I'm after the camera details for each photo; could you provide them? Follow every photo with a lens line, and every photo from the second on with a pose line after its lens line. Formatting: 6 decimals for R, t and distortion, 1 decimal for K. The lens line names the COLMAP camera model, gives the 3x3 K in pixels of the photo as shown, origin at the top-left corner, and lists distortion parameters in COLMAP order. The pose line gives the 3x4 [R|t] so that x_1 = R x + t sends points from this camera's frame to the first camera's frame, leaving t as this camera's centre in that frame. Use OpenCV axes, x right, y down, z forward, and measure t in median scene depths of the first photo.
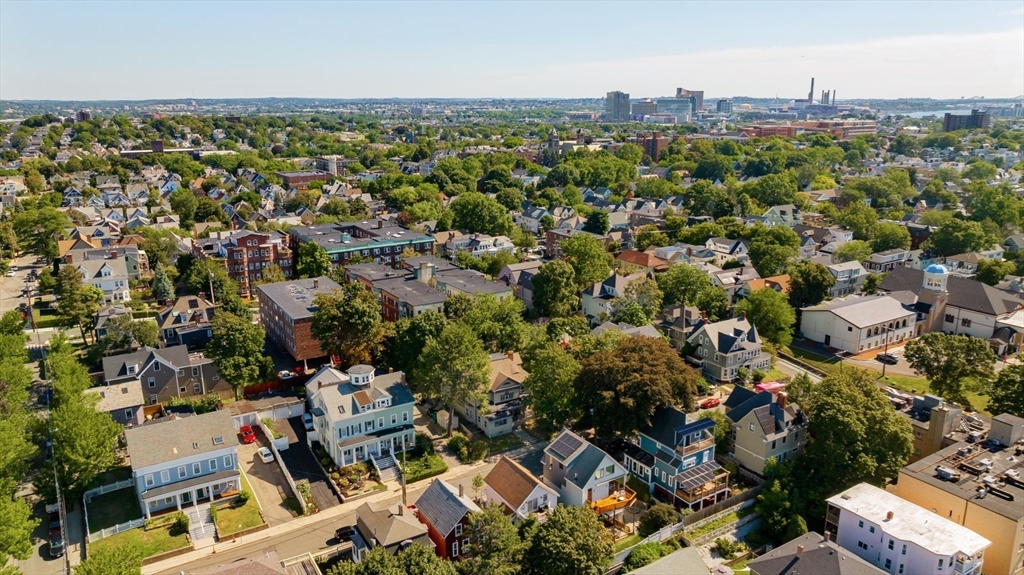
lens RADIAL K [[718.1, 0, 512.0], [0, 718.1, 287.5], [0, 0, 1]] dist [-0.090011, 0.093884]
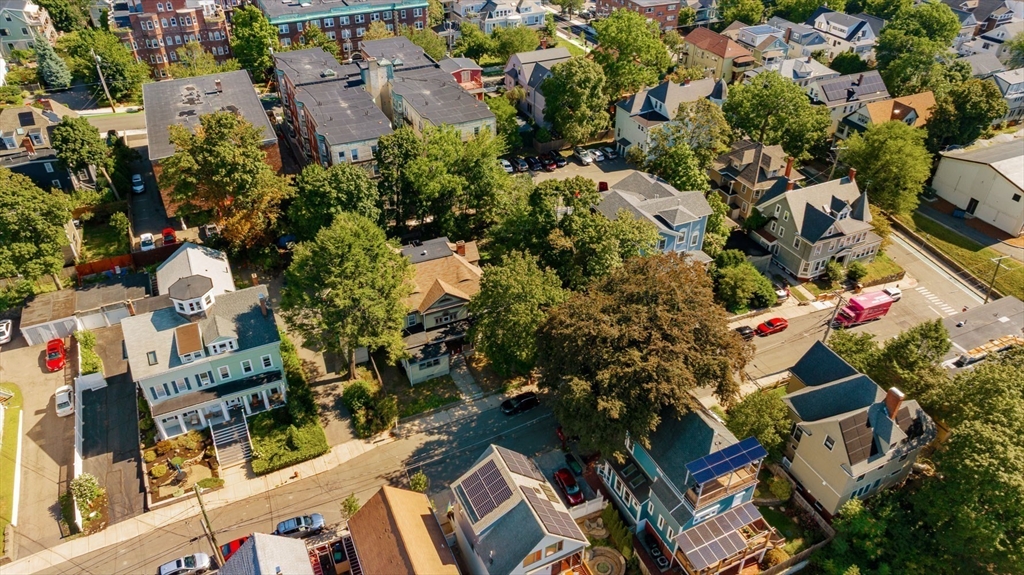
lens RADIAL K [[718.1, 0, 512.0], [0, 718.1, 287.5], [0, 0, 1]] dist [-0.090011, 0.093884]
pose [[0.992780, 0.080516, -0.088915, 0.087075], [-0.043217, 0.931559, 0.361013, -0.087146], [0.111897, -0.354564, 0.928312, 0.345924]]
